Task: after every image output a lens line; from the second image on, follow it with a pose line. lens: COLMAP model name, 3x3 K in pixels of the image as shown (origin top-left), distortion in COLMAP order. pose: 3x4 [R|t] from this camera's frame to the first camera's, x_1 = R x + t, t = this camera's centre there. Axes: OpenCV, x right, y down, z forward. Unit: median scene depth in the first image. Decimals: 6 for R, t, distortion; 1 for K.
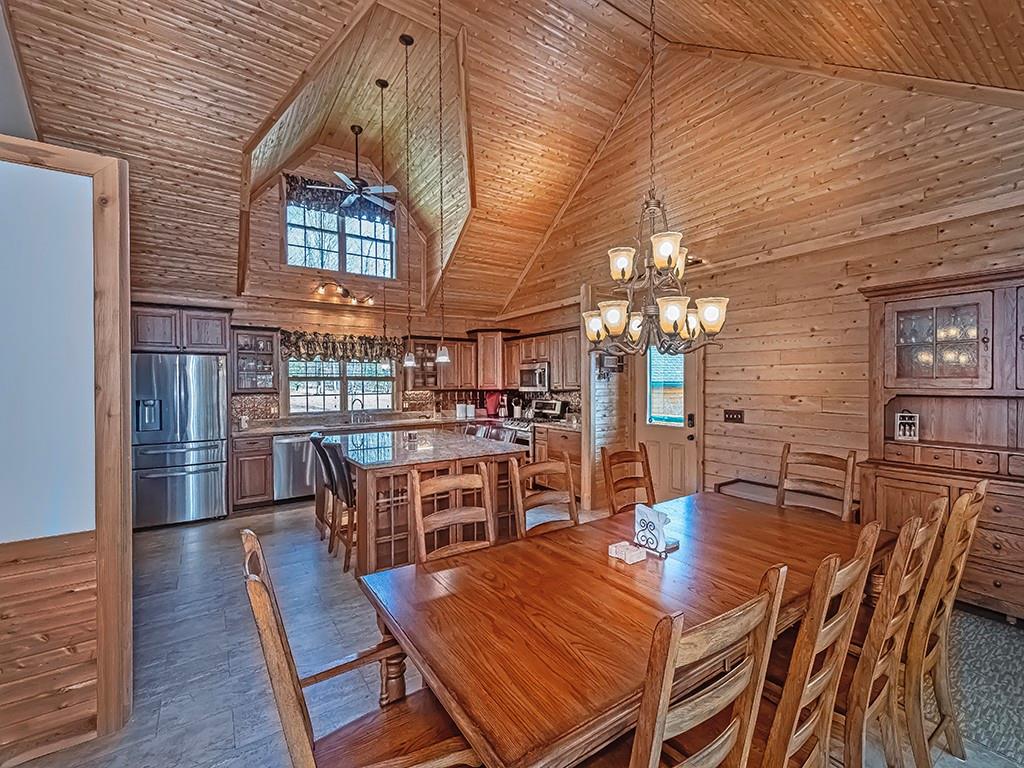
lens RADIAL K [[441.7, 0, 514.8], [0, 441.7, 388.6], [0, 0, 1]] dist [0.002340, -0.000273]
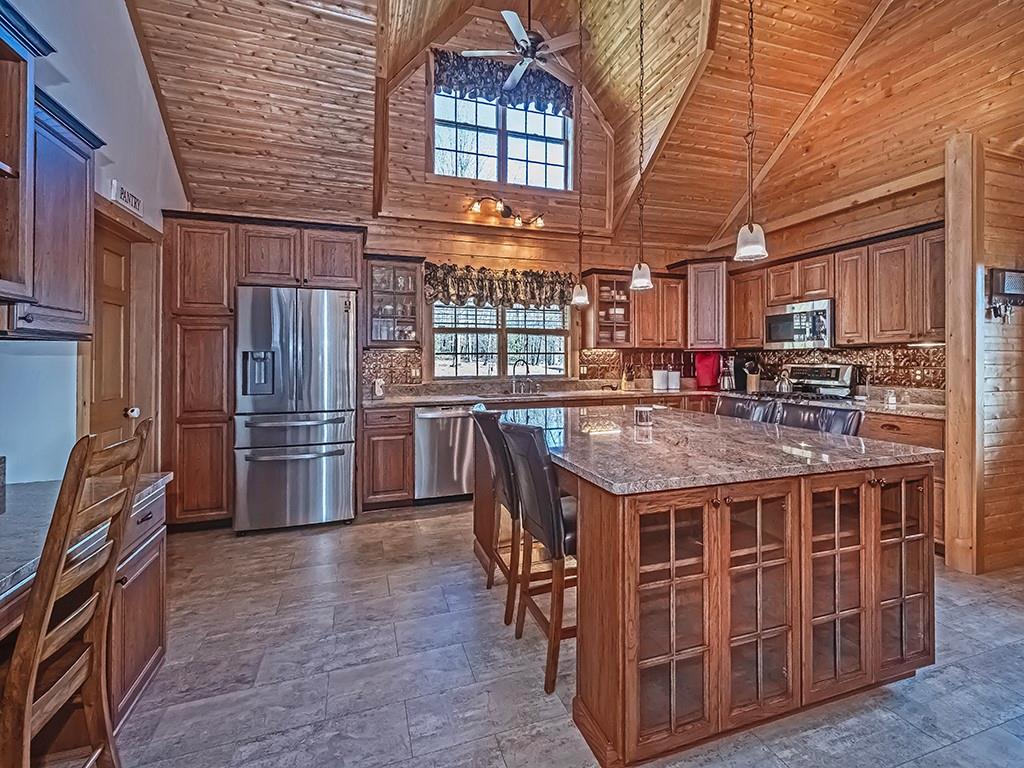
lens RADIAL K [[461.9, 0, 519.2], [0, 461.9, 356.9], [0, 0, 1]] dist [-0.001602, -0.000270]
pose [[0.963902, 0.003858, -0.266230, -0.166515], [-0.008143, 0.999854, -0.014993, 0.031654], [0.266133, 0.016620, 0.963793, 0.292291]]
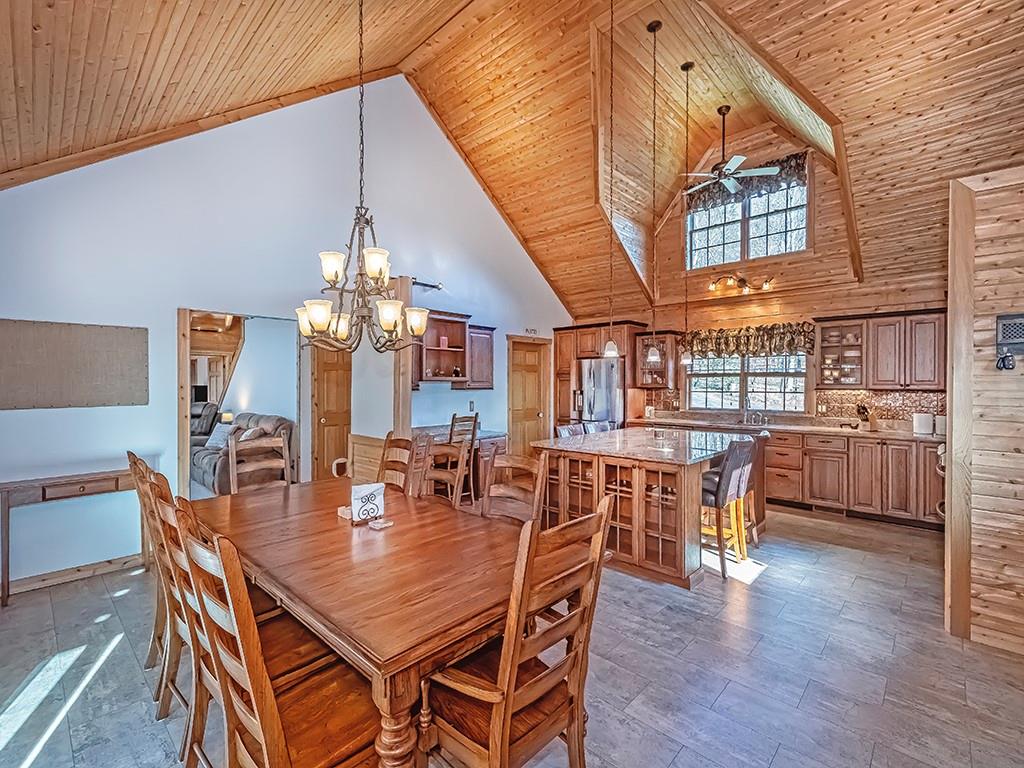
lens RADIAL K [[448.3, 0, 512.0], [0, 448.3, 384.0], [0, 0, 1]] dist [0.007434, -0.001052]
pose [[0.208329, 0.013816, -0.977961, 0.455591], [-0.013637, 0.999844, 0.011220, -0.007220], [0.977964, 0.010999, 0.208485, 0.337899]]
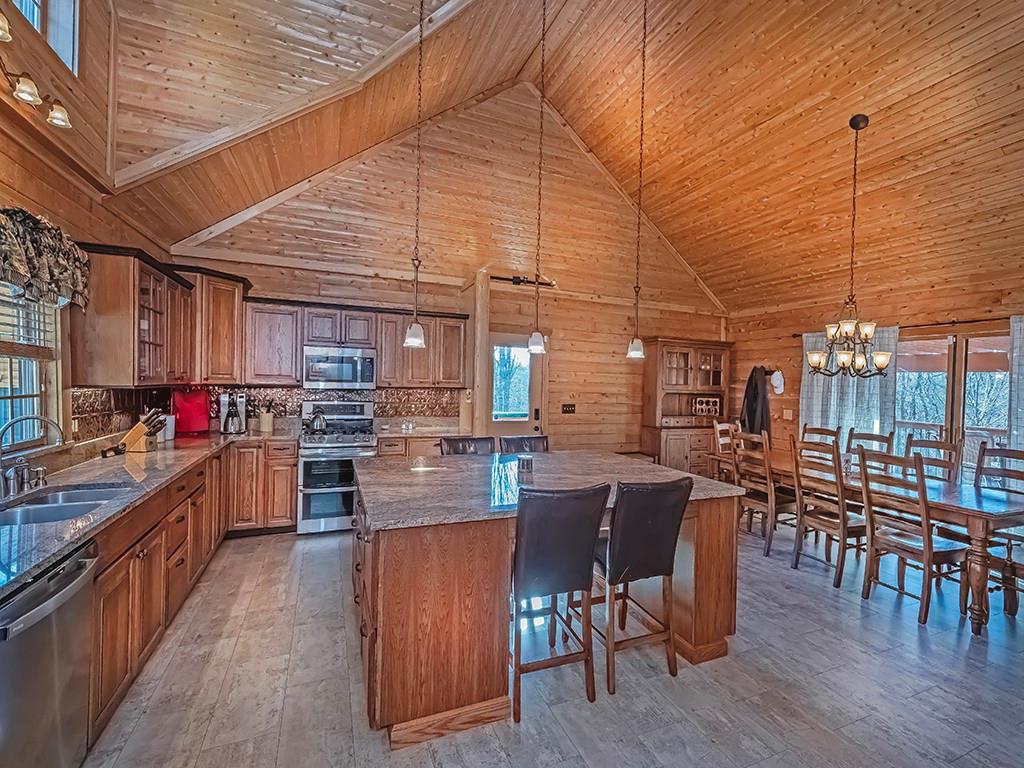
lens RADIAL K [[448.3, 0, 512.0], [0, 448.3, 384.0], [0, 0, 1]] dist [0.007434, -0.001052]
pose [[0.199107, 0.007654, 0.979948, -0.610627], [-0.016179, 0.999859, -0.004522, -0.002398], [-0.979844, -0.014955, 0.199203, 0.631295]]
